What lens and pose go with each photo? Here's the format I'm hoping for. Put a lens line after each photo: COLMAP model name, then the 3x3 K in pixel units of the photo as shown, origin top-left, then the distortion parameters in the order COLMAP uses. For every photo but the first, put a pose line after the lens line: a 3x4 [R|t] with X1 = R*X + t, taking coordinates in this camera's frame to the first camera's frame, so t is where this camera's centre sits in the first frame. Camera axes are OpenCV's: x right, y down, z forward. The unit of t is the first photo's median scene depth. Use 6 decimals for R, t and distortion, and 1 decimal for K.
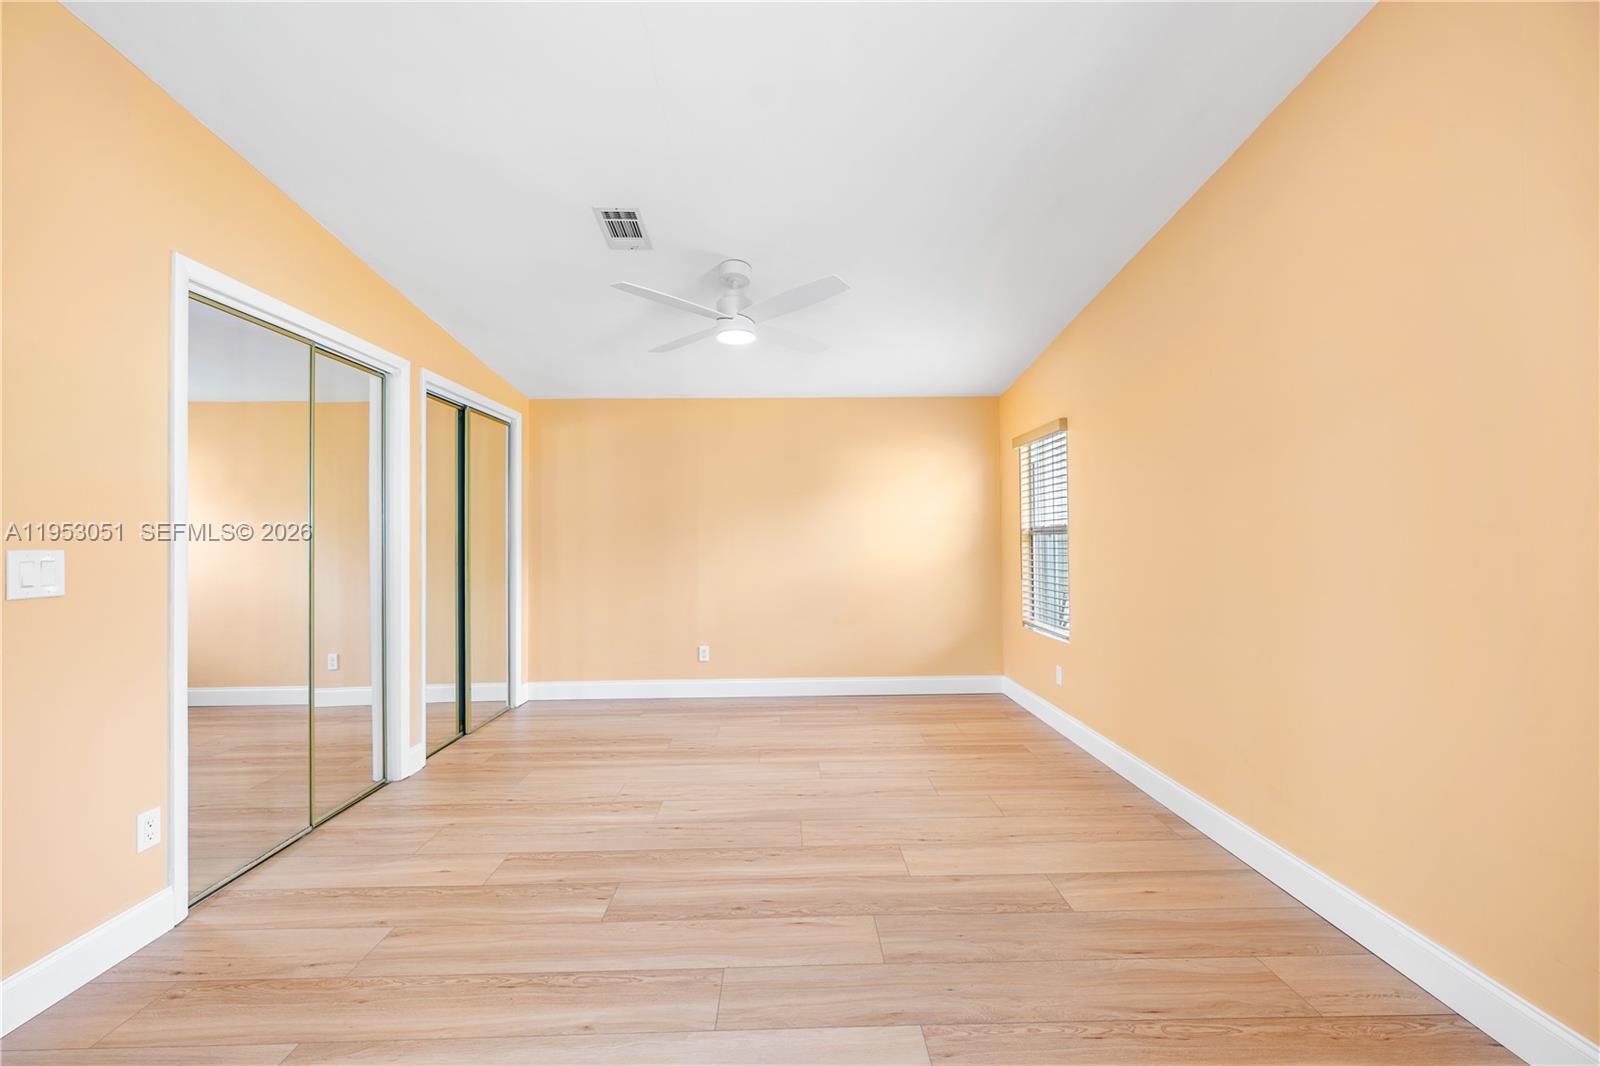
lens RADIAL K [[634.6, 0, 793.3], [0, 634.6, 530.6], [0, 0, 1]] dist [0.000317, -0.000748]
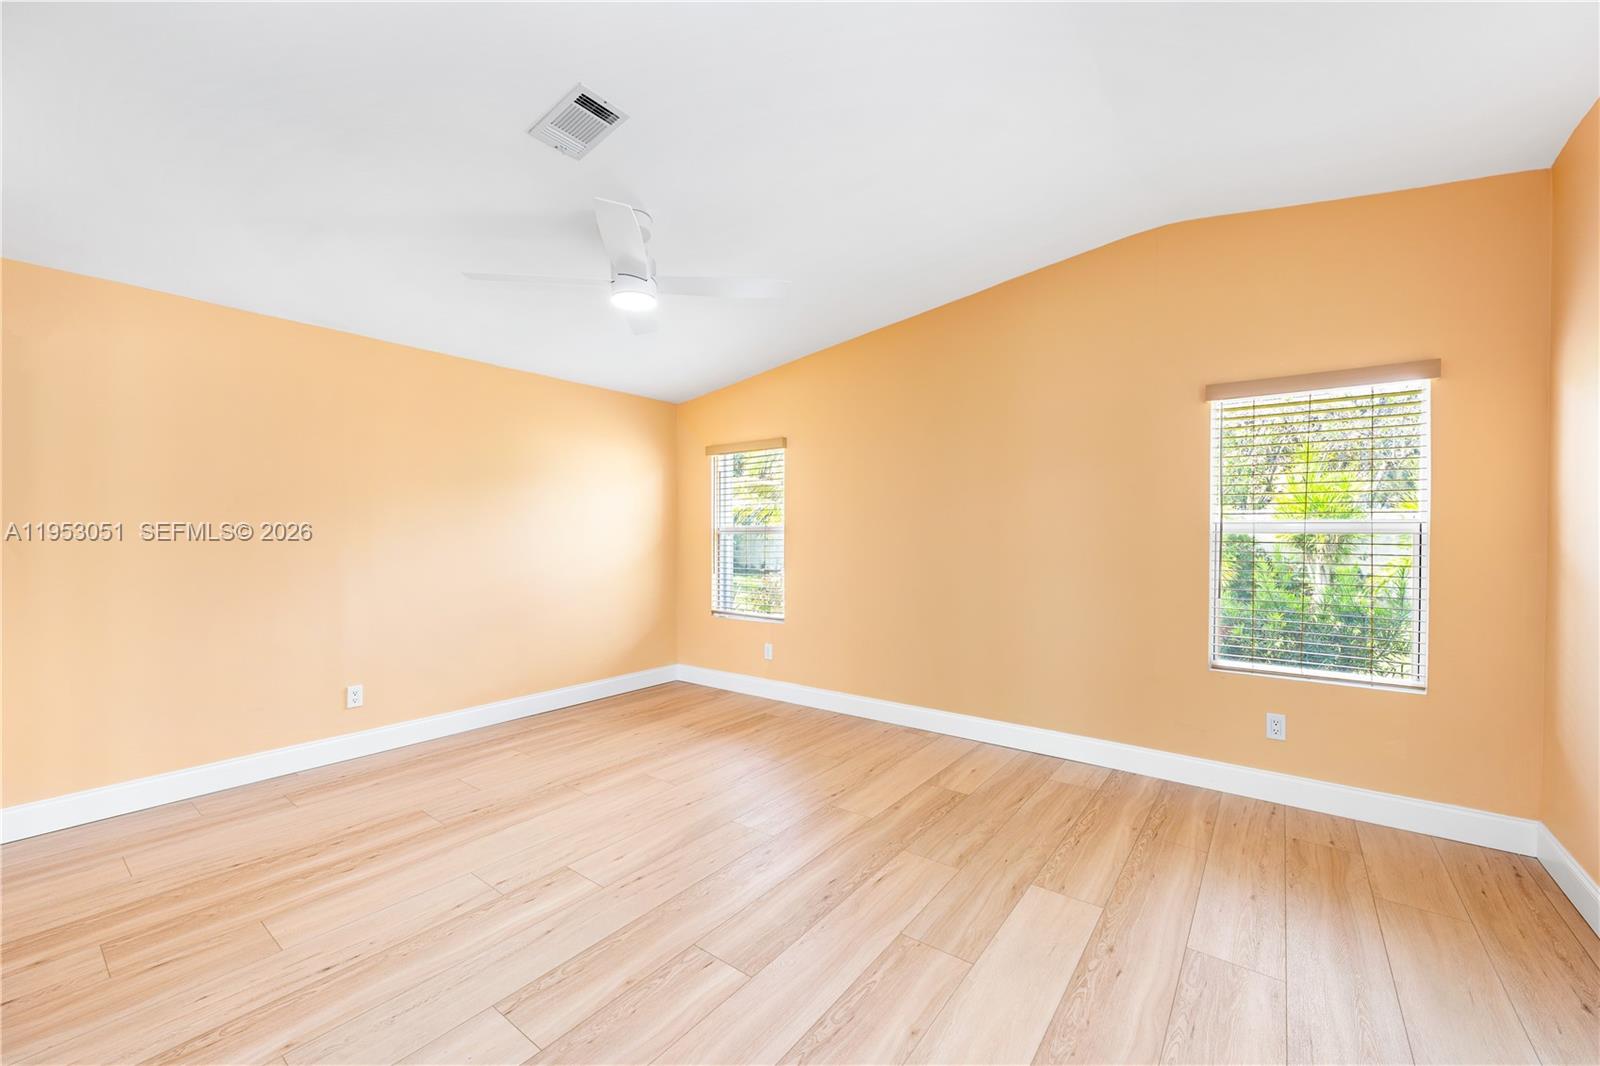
lens RADIAL K [[634.6, 0, 792.4], [0, 634.6, 541.6], [0, 0, 1]] dist [0.000317, -0.000748]
pose [[0.619727, 0.001702, 0.784816, -0.528053], [-0.016118, 0.999814, 0.010559, 0.007635], [-0.784652, -0.019193, 0.619639, 0.241271]]
